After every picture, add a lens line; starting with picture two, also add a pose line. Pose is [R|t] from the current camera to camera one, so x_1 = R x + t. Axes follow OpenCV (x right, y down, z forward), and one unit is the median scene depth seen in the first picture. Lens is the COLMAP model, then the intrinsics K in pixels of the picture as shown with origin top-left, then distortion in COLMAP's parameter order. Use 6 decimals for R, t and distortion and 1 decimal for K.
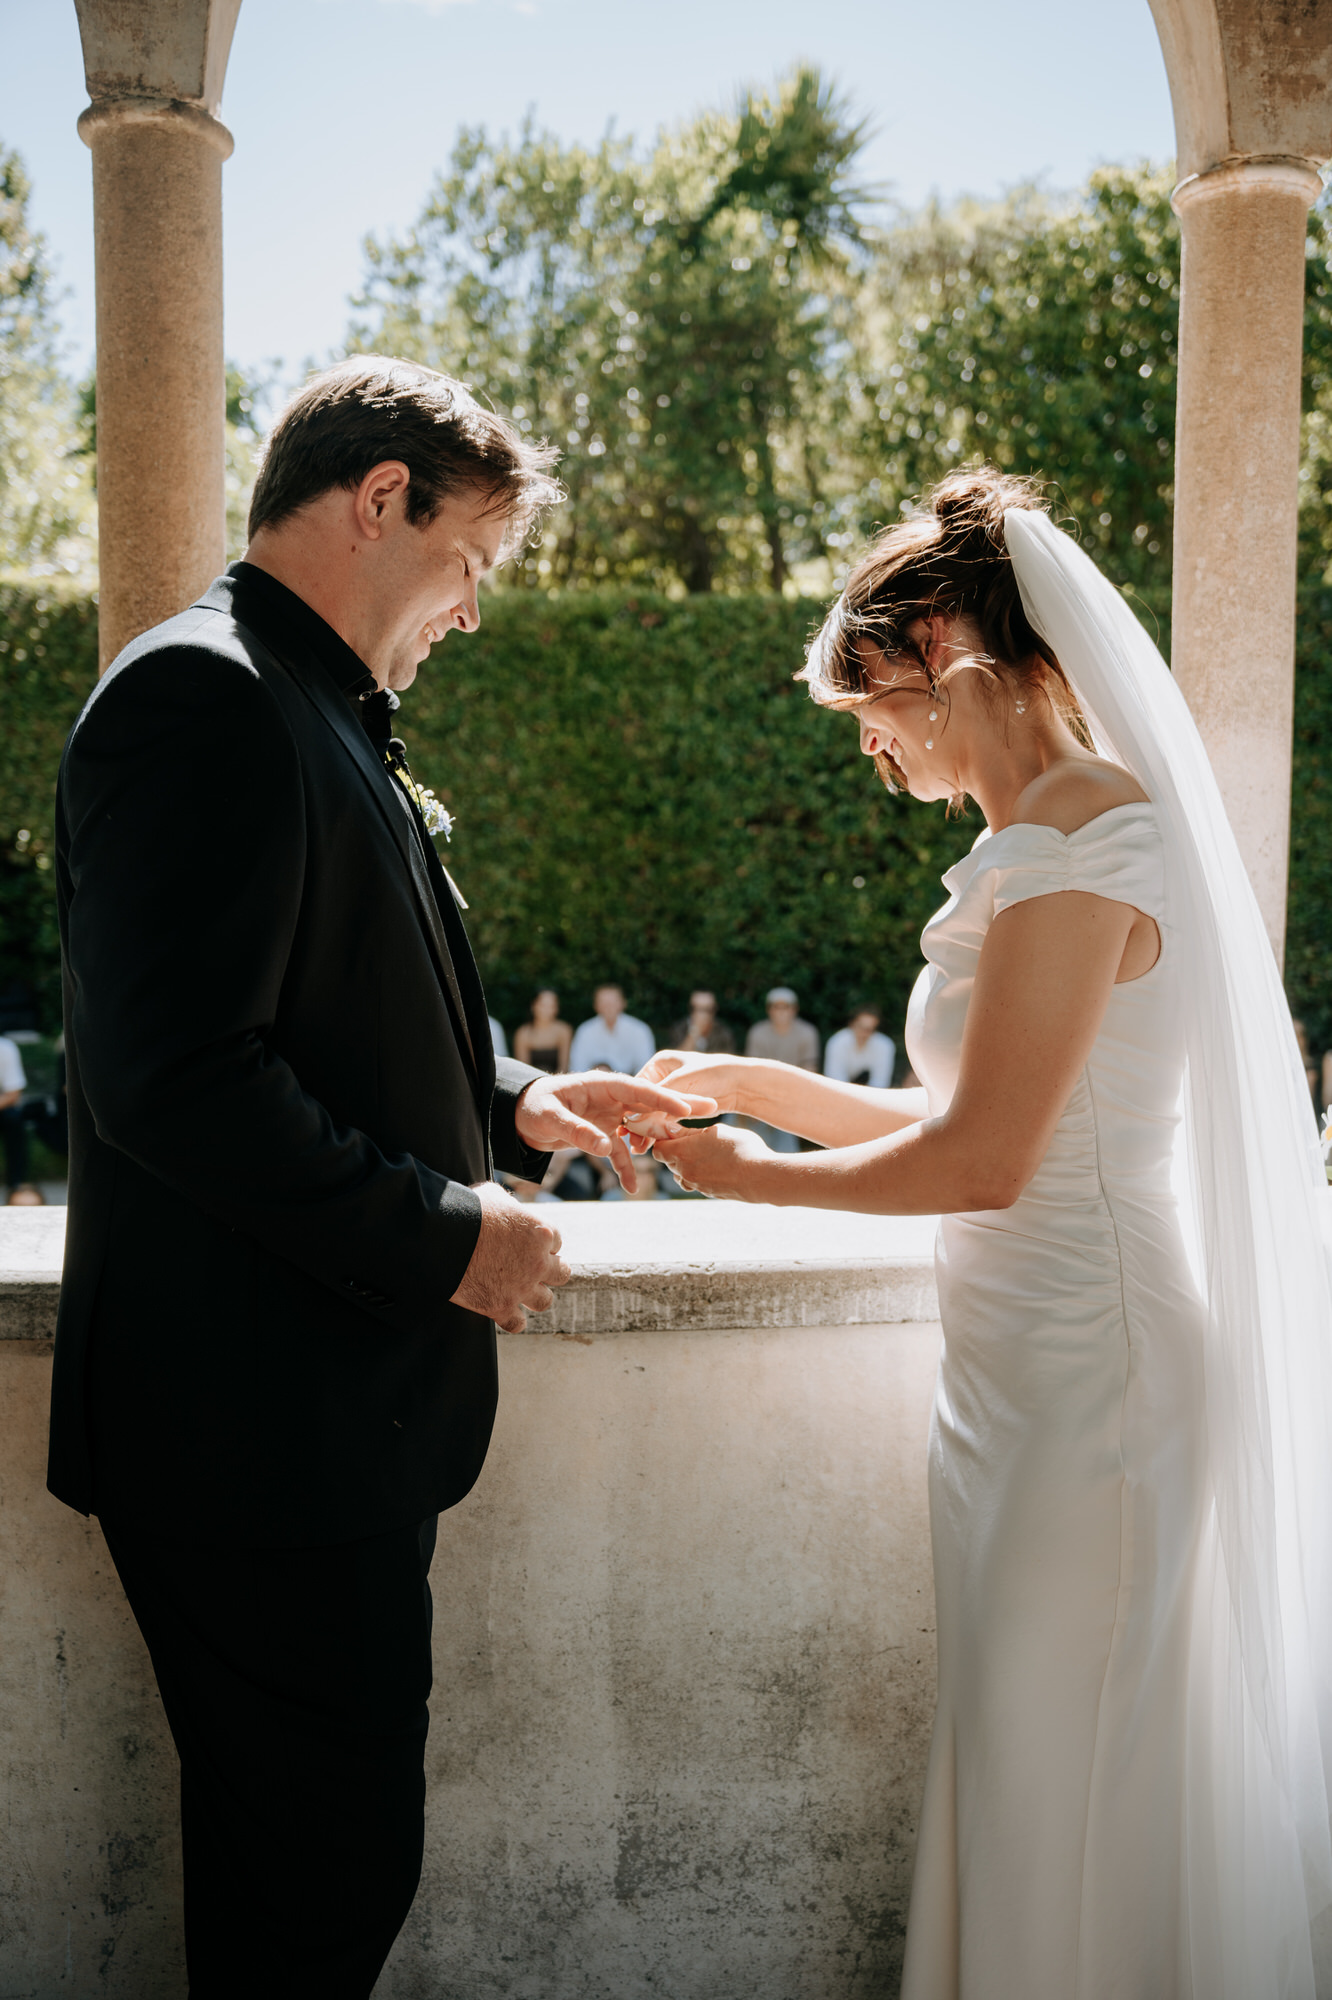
lens RADIAL K [[1784.6, 0, 670.8], [0, 1784.6, 999.3], [0, 0, 1]] dist [-0.171404, 0.256128]
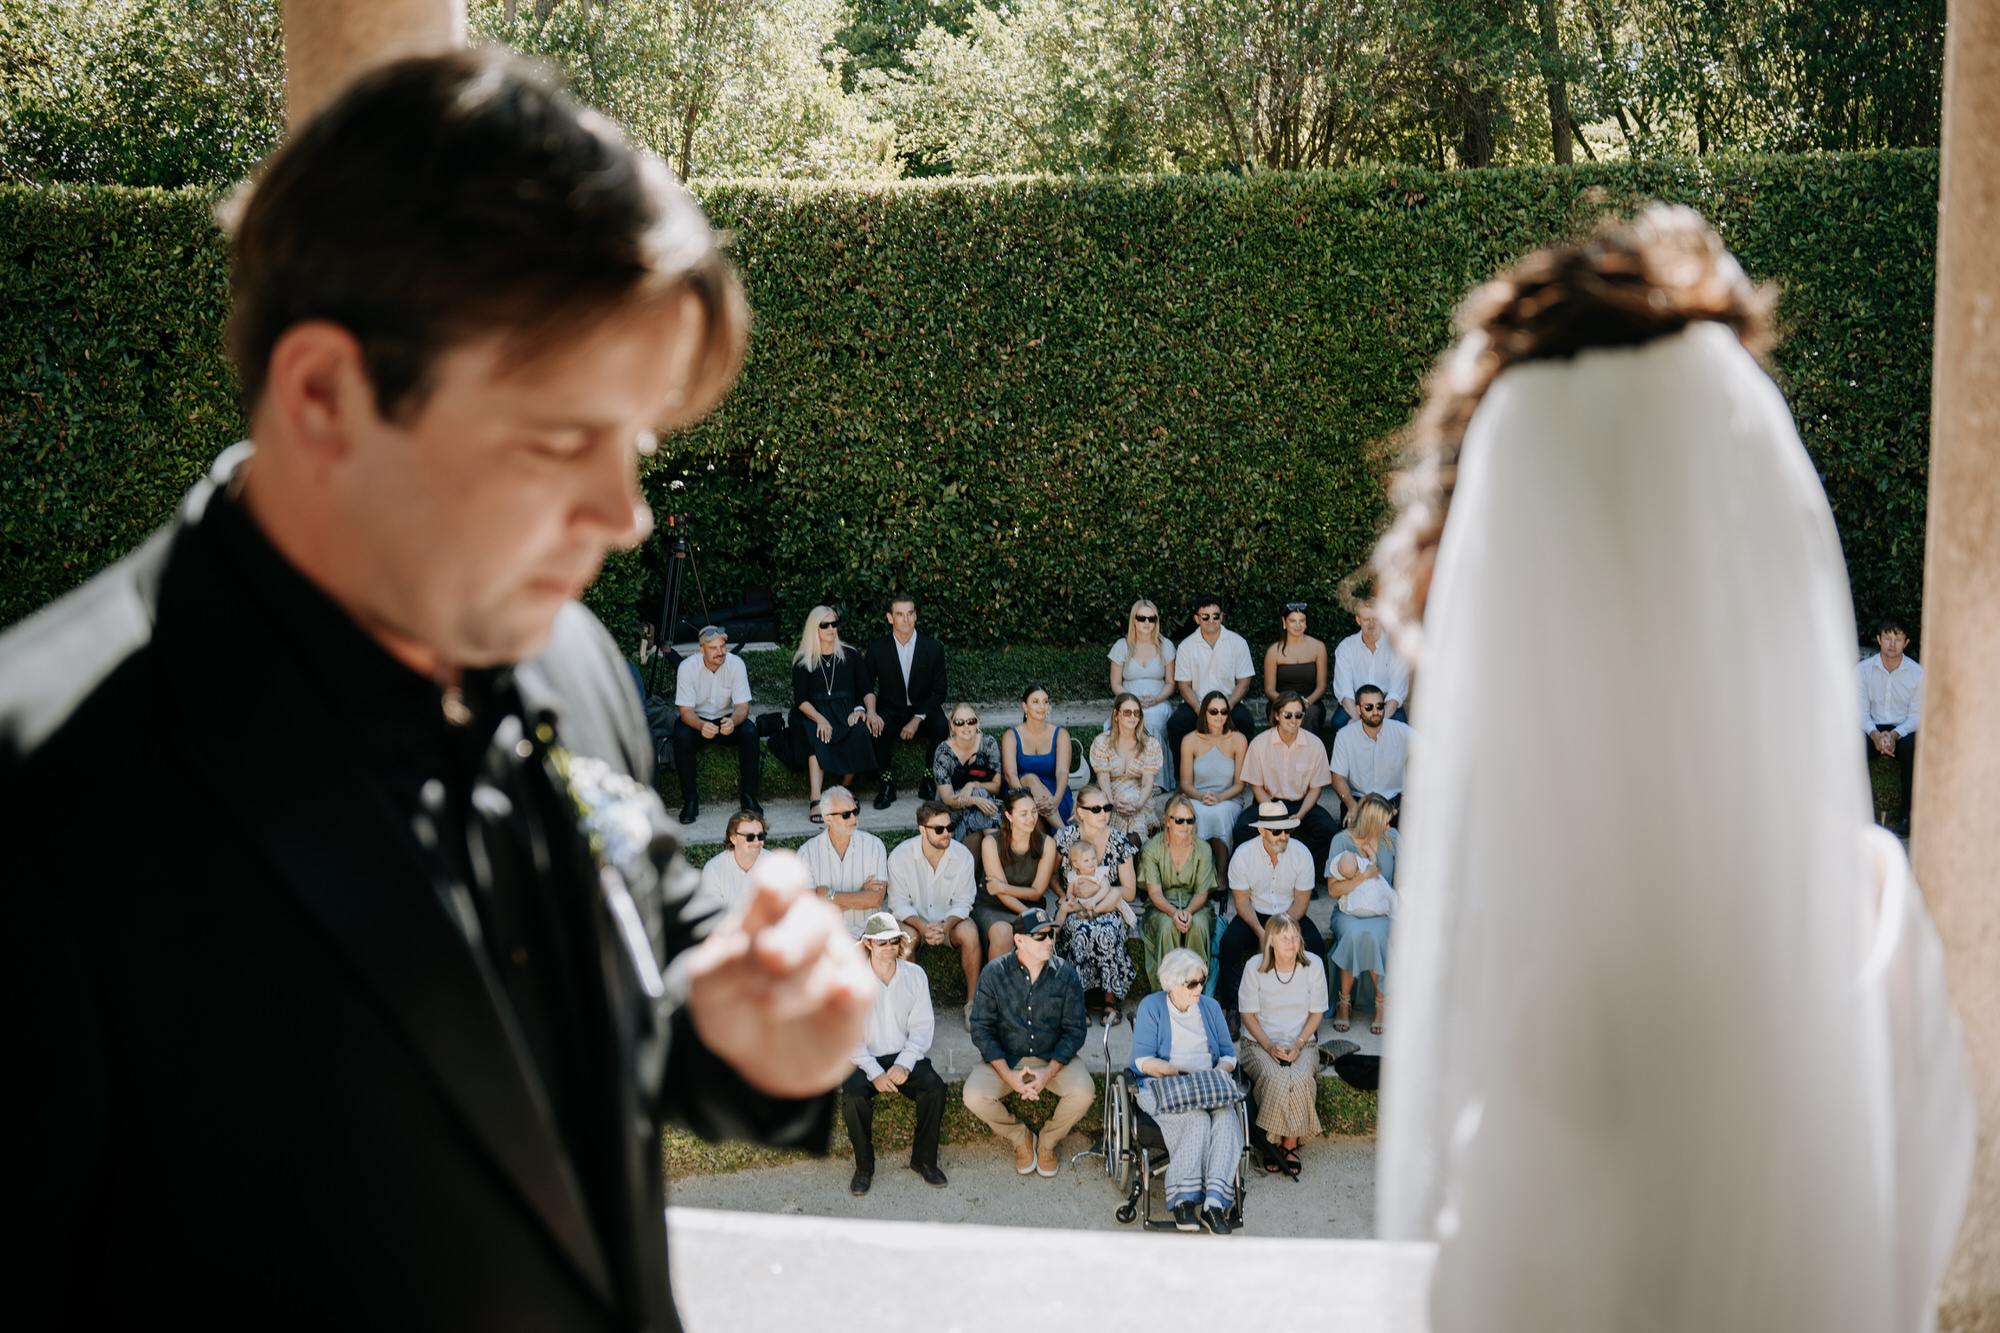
lens RADIAL K [[1812.8, 0, 1001.9], [0, 1812.8, 641.6], [0, 0, 1]] dist [-0.200941, 0.197963]
pose [[0.966730, 0.011042, -0.255562, 0.137343], [-0.000670, 0.999174, 0.040637, -0.155090], [0.255799, -0.039114, 0.965938, 0.358141]]
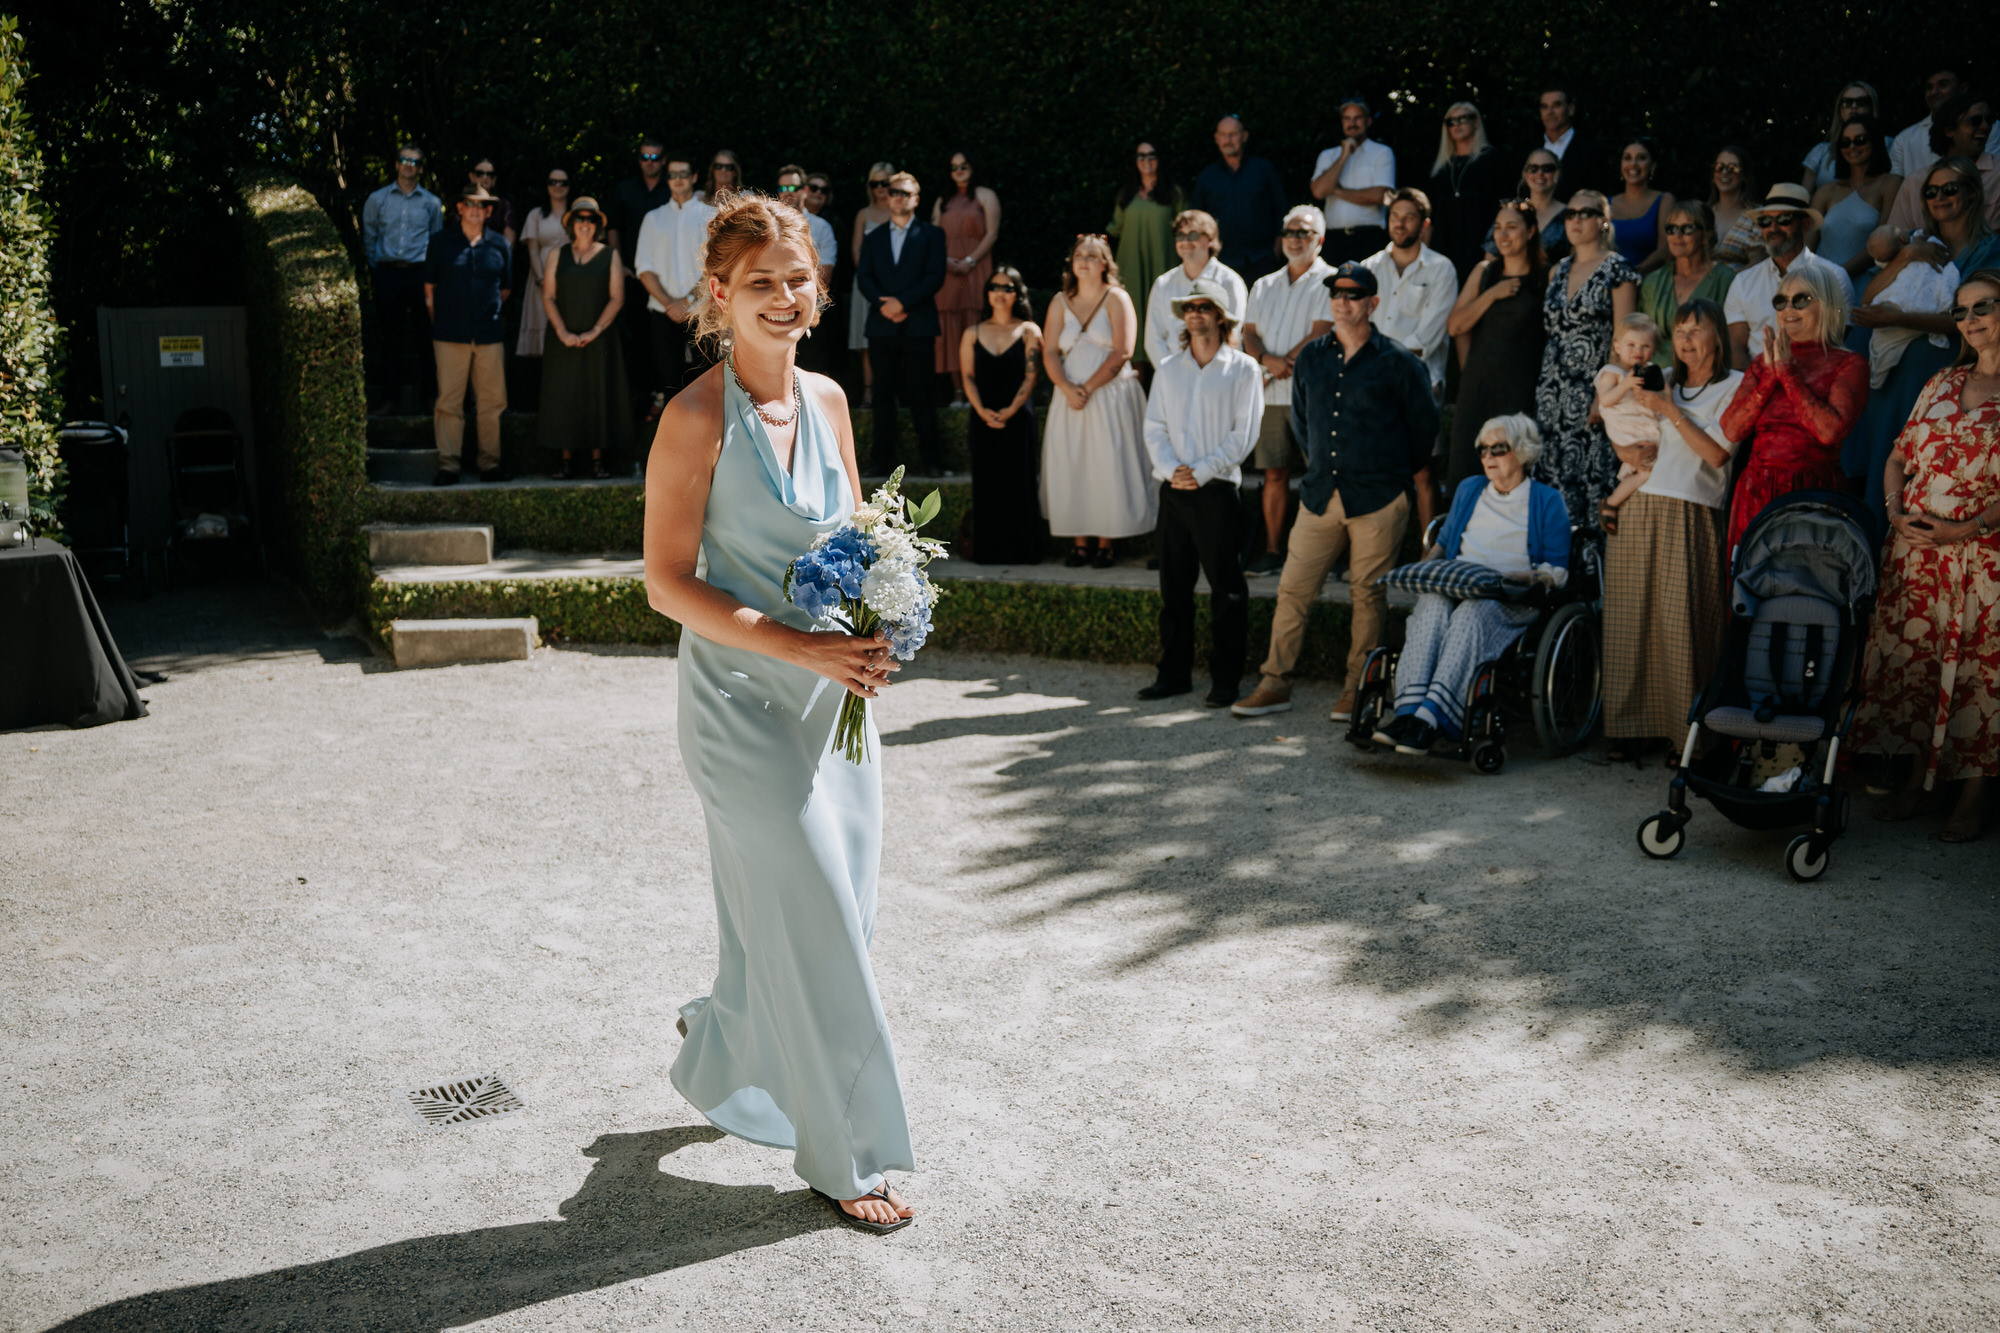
lens RADIAL K [[1680.2, 0, 956.2], [0, 1680.2, 657.3], [0, 0, 1]] dist [-0.194924, 0.172224]
pose [[0.482616, 0.126463, -0.866654, 1.708395], [-0.081067, 0.991723, 0.099569, 1.070051], [0.872072, 0.022204, 0.488874, 2.466672]]
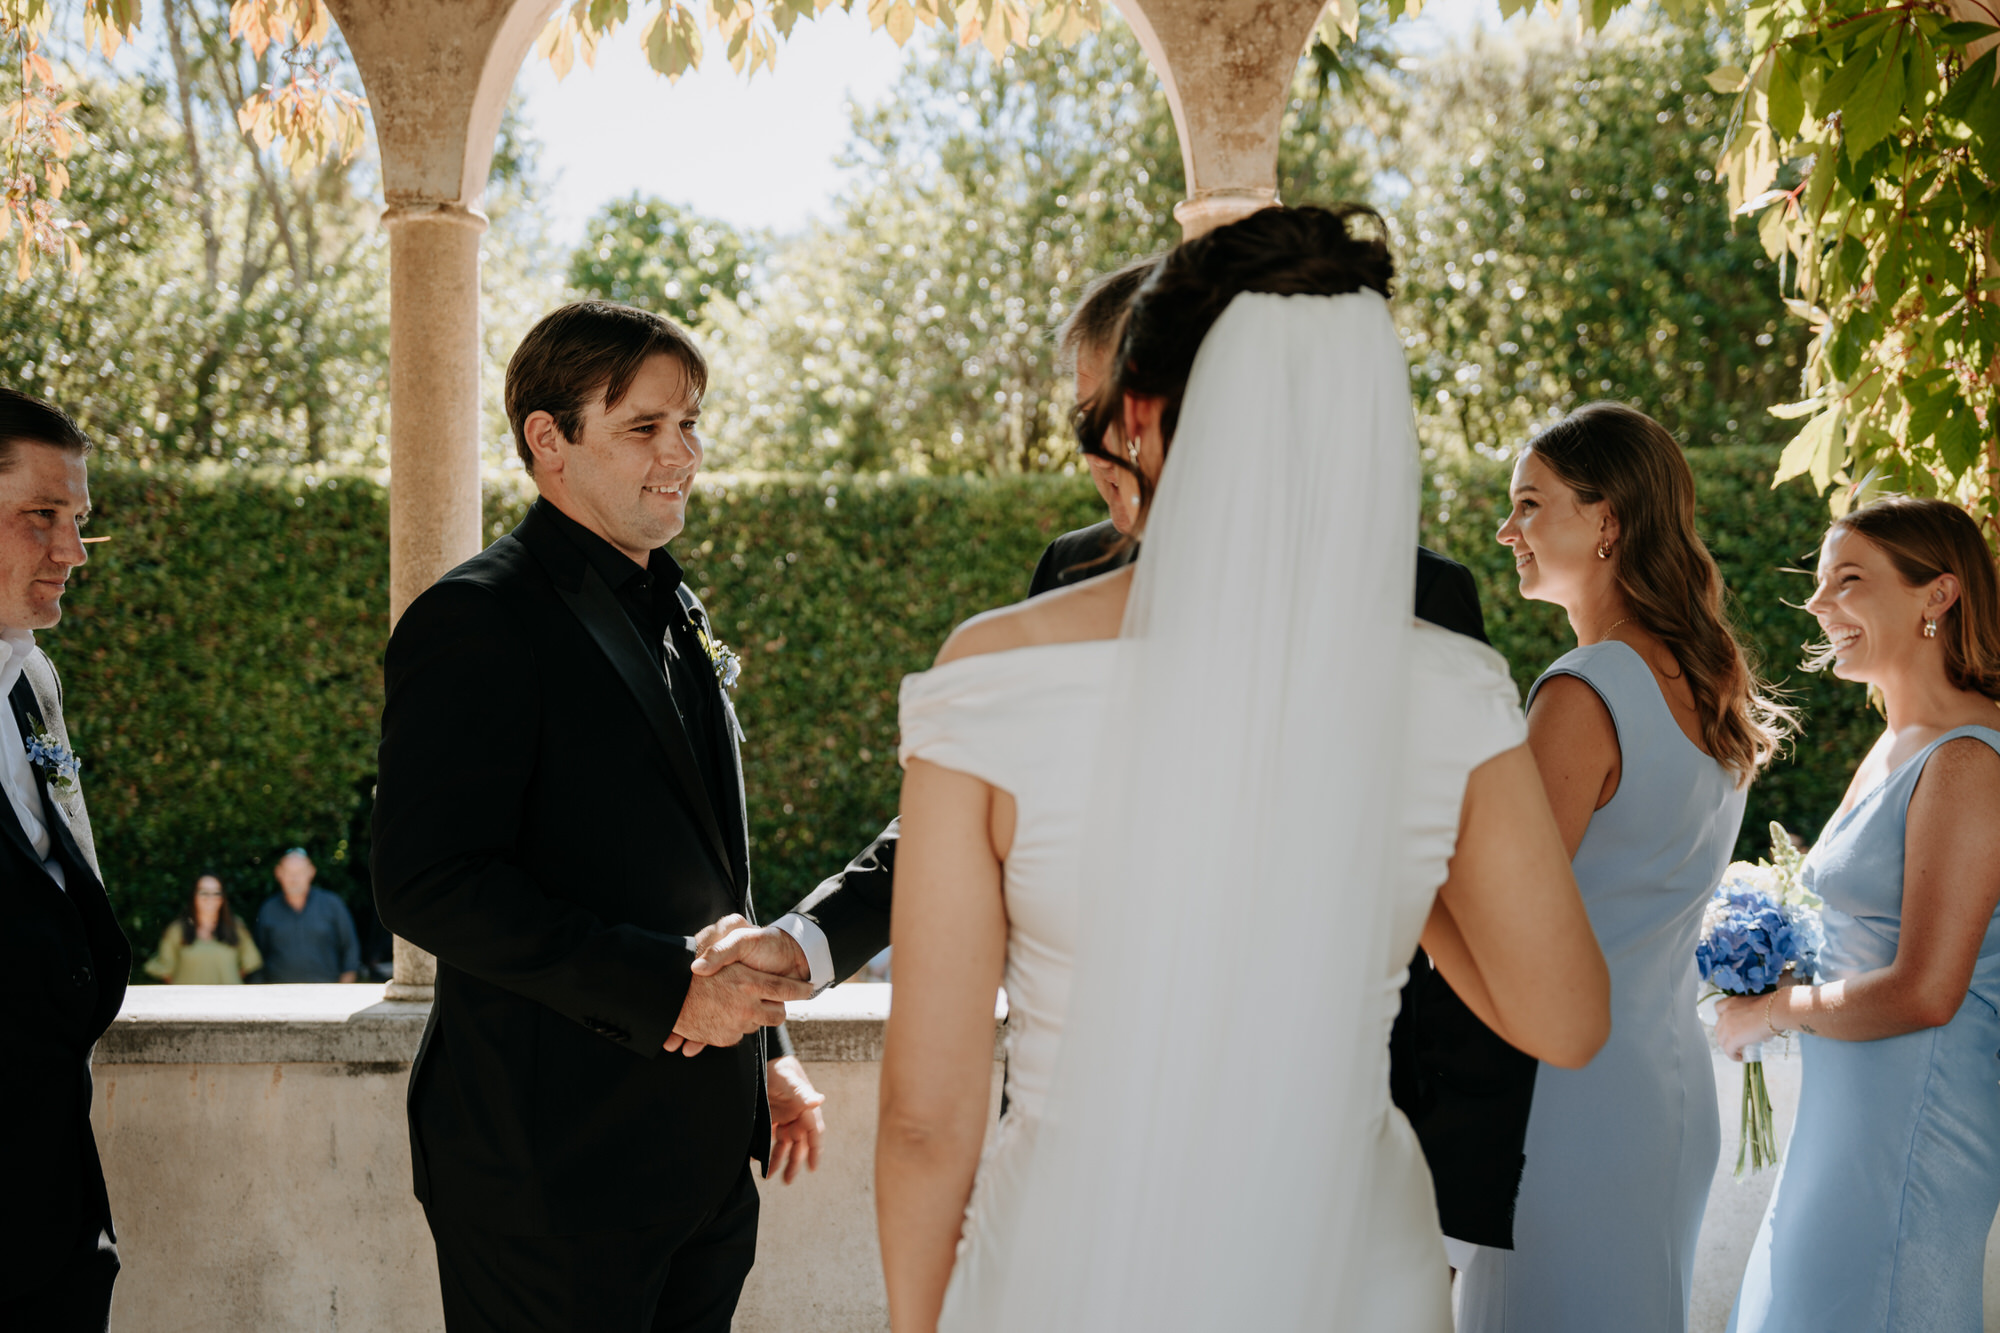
lens RADIAL K [[2157.2, 0, 988.6], [0, 2157.2, 679.2], [0, 0, 1]] dist [-0.090881, 0.312549]
pose [[0.990131, -0.019471, -0.138782, 0.375769], [0.002043, 0.992202, -0.124627, 0.095680], [0.140127, 0.123114, 0.982450, -0.601204]]
